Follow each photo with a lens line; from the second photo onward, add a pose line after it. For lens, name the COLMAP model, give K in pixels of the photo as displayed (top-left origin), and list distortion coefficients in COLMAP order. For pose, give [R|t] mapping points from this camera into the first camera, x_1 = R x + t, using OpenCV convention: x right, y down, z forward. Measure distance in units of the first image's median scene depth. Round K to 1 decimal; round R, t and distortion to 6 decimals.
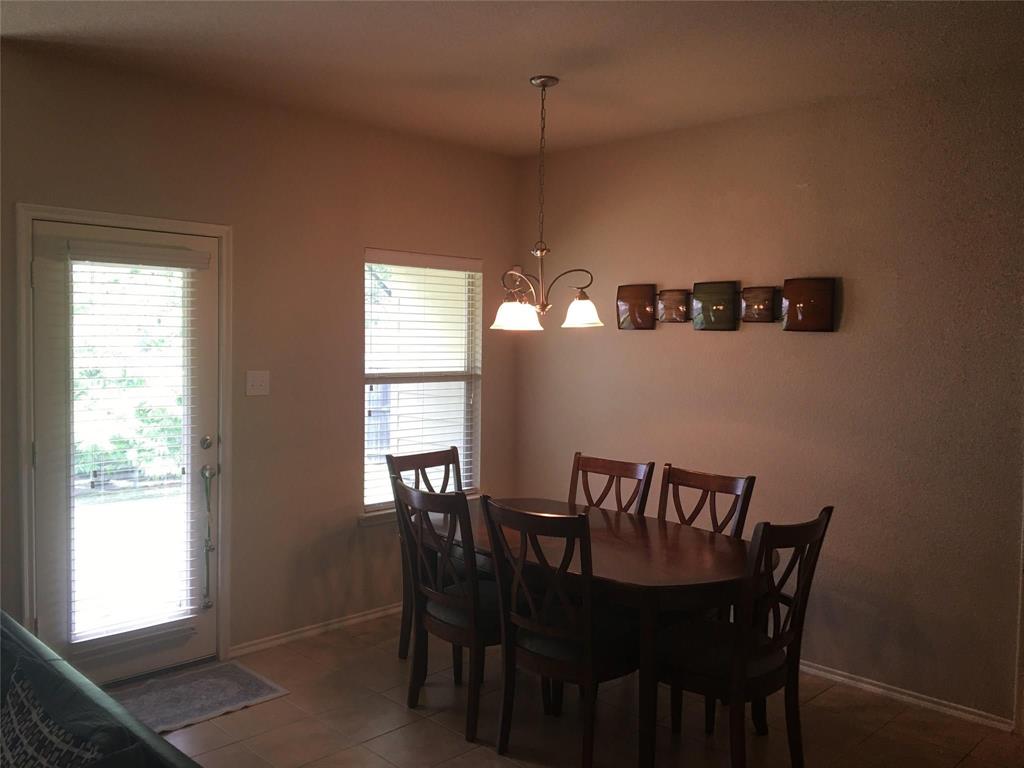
lens RADIAL K [[867.1, 0, 514.7], [0, 867.1, 379.2], [0, 0, 1]] dist [0.063918, -0.061173]
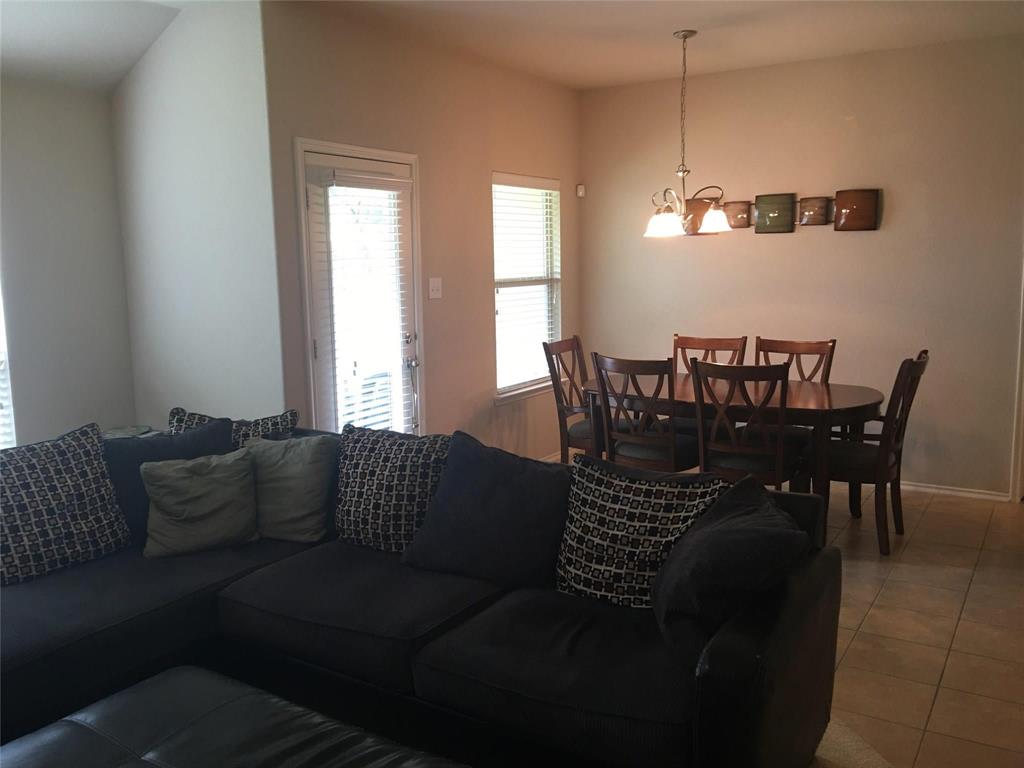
lens RADIAL K [[867.1, 0, 506.3], [0, 867.1, 382.4], [0, 0, 1]] dist [0.063918, -0.061173]
pose [[0.976097, -0.062549, 0.208139, -0.457901], [0.042374, 0.994083, 0.100021, 0.018080], [-0.213163, -0.088810, 0.972972, -0.193457]]
